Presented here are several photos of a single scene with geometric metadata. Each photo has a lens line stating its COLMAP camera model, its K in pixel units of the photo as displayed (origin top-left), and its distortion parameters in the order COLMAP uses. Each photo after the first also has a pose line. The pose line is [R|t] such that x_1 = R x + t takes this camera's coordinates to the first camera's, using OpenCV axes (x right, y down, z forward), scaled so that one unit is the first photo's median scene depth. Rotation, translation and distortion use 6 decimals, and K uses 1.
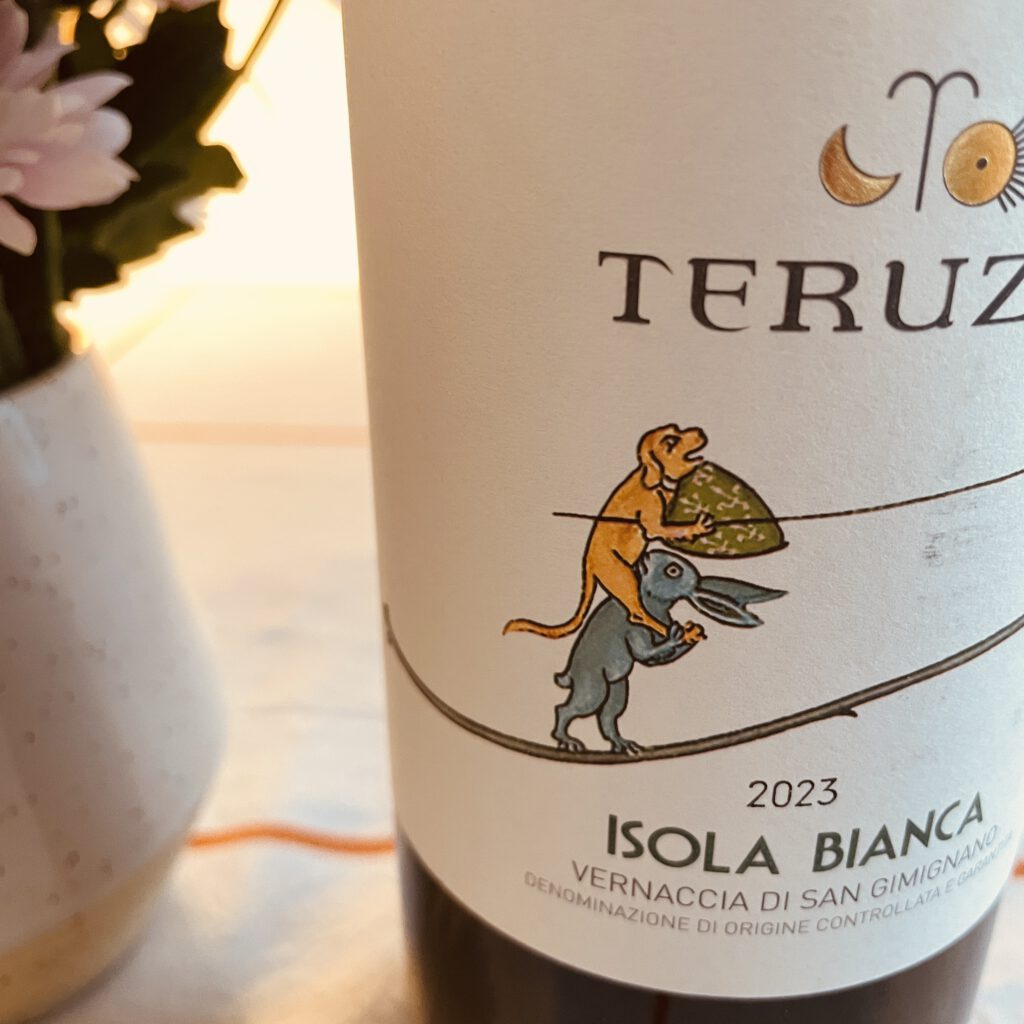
lens RADIAL K [[1102.0, 0, 512.0], [0, 1102.0, 510.7], [0, 0, 1]] dist [-0.002736, 0.000000]
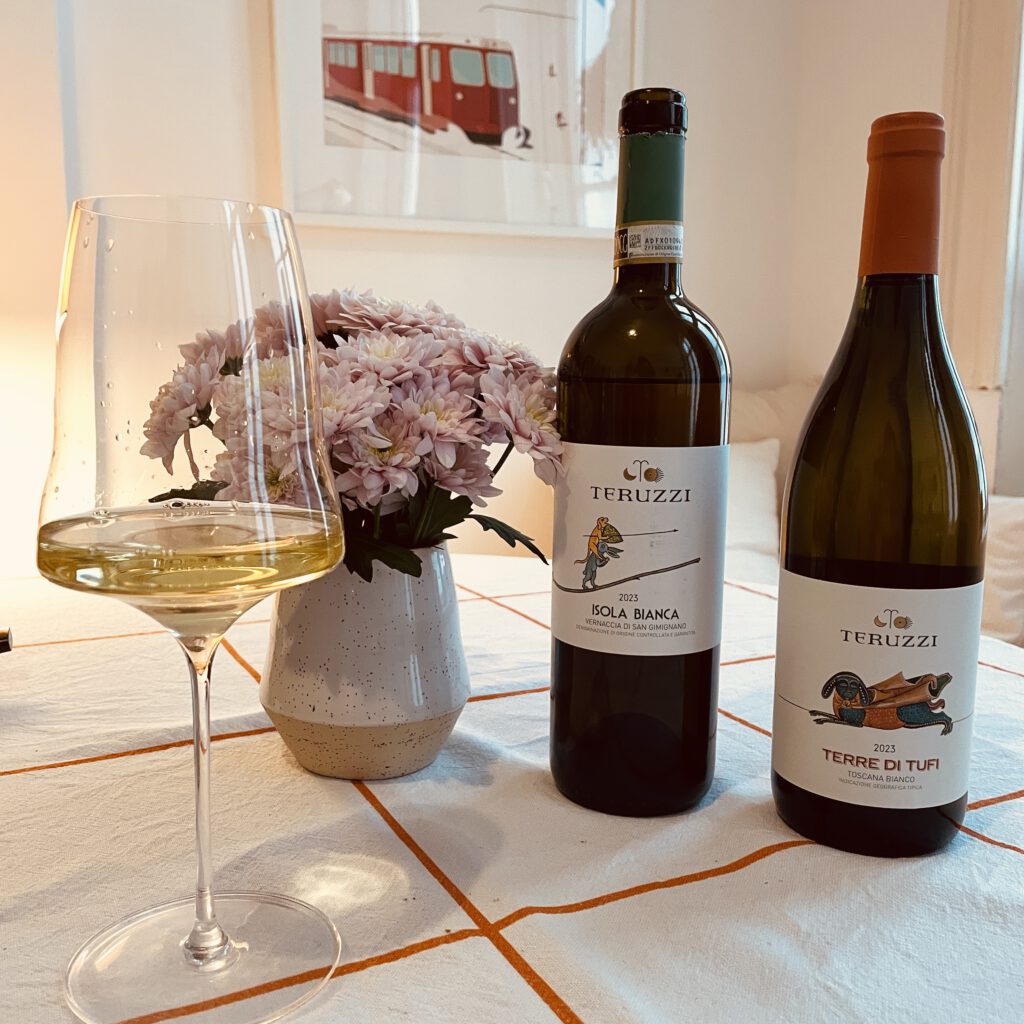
lens RADIAL K [[1102.0, 0, 513.0], [0, 1102.0, 519.1], [0, 0, 1]] dist [-0.002736, 0.000000]
pose [[0.972853, 0.053343, -0.225194, 0.833062], [-0.116604, 0.953514, -0.277876, 1.333368], [0.199903, 0.296591, 0.933848, -3.740526]]
